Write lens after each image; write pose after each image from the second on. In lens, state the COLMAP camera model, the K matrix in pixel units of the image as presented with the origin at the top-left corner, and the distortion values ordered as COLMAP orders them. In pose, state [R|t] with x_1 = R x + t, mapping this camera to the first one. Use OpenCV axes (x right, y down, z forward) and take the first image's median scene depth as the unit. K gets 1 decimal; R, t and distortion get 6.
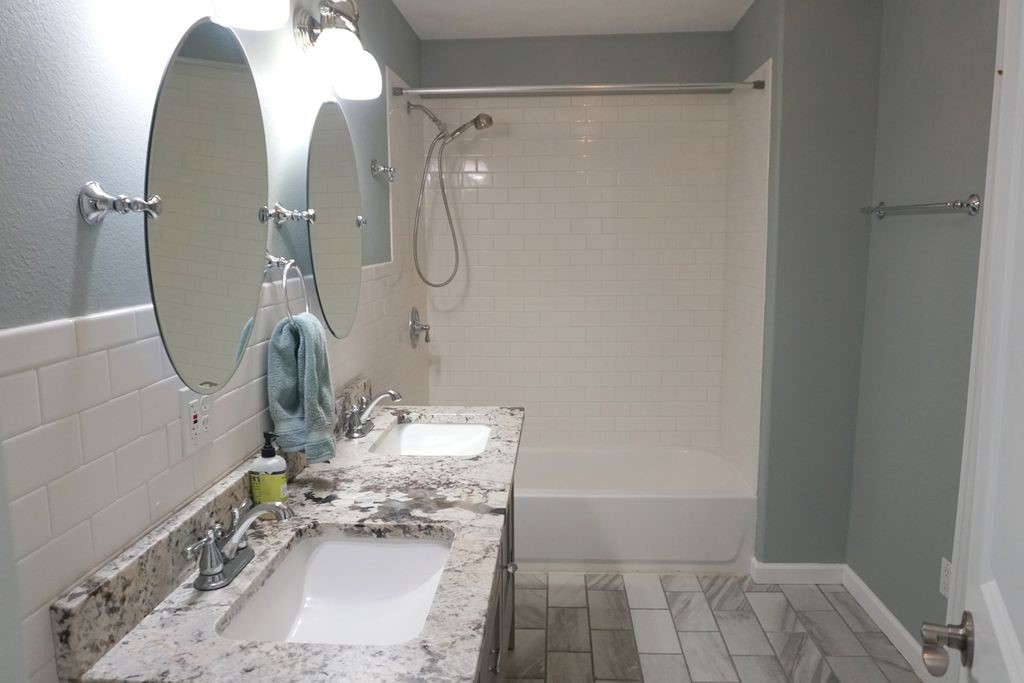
lens RADIAL K [[692.9, 0, 507.8], [0, 692.9, 345.0], [0, 0, 1]] dist [-0.038836, 0.026496]
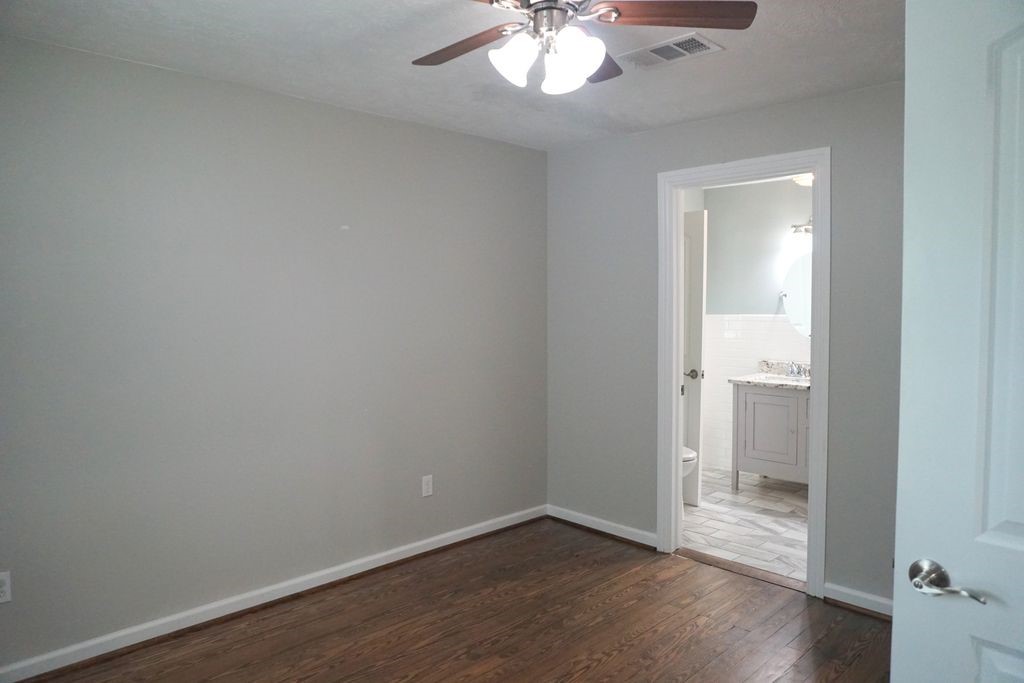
lens RADIAL K [[692.9, 0, 507.8], [0, 692.9, 345.0], [0, 0, 1]] dist [-0.038836, 0.026496]
pose [[-0.653887, 0.058431, -0.754332, 3.177571], [-0.099193, 0.981787, 0.162035, -0.309395], [0.750061, 0.180777, -0.636182, 1.857197]]
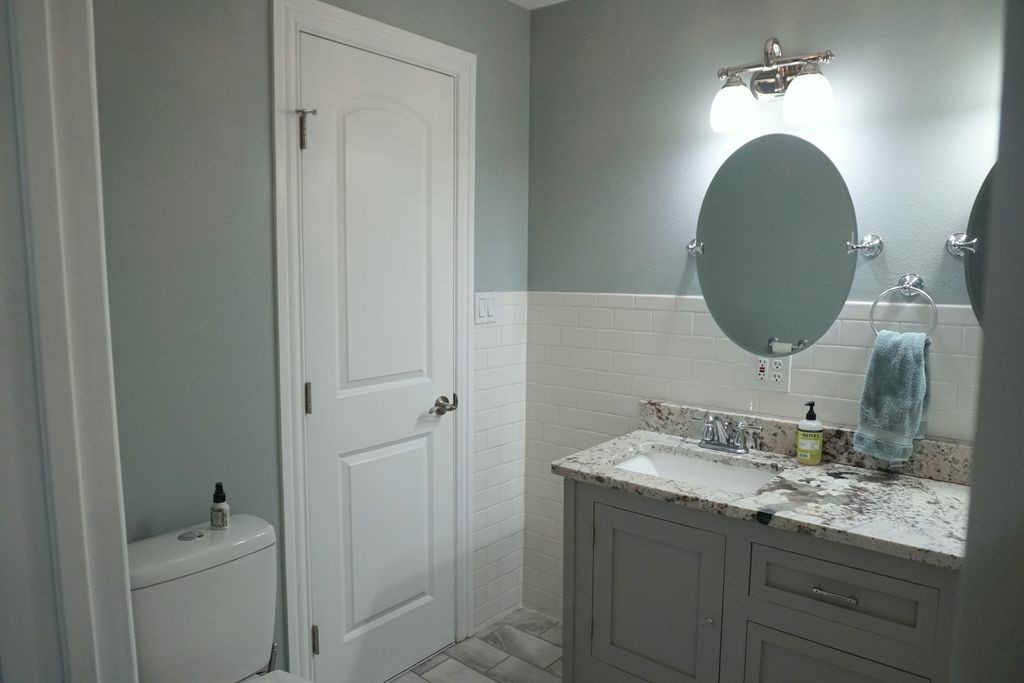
lens RADIAL K [[692.9, 0, 507.8], [0, 692.9, 345.0], [0, 0, 1]] dist [-0.038836, 0.026496]
pose [[-0.582580, 0.102610, -0.806271, 1.037223], [-0.114381, 0.971776, 0.206321, -0.186049], [0.804685, 0.212420, -0.554400, 1.164973]]
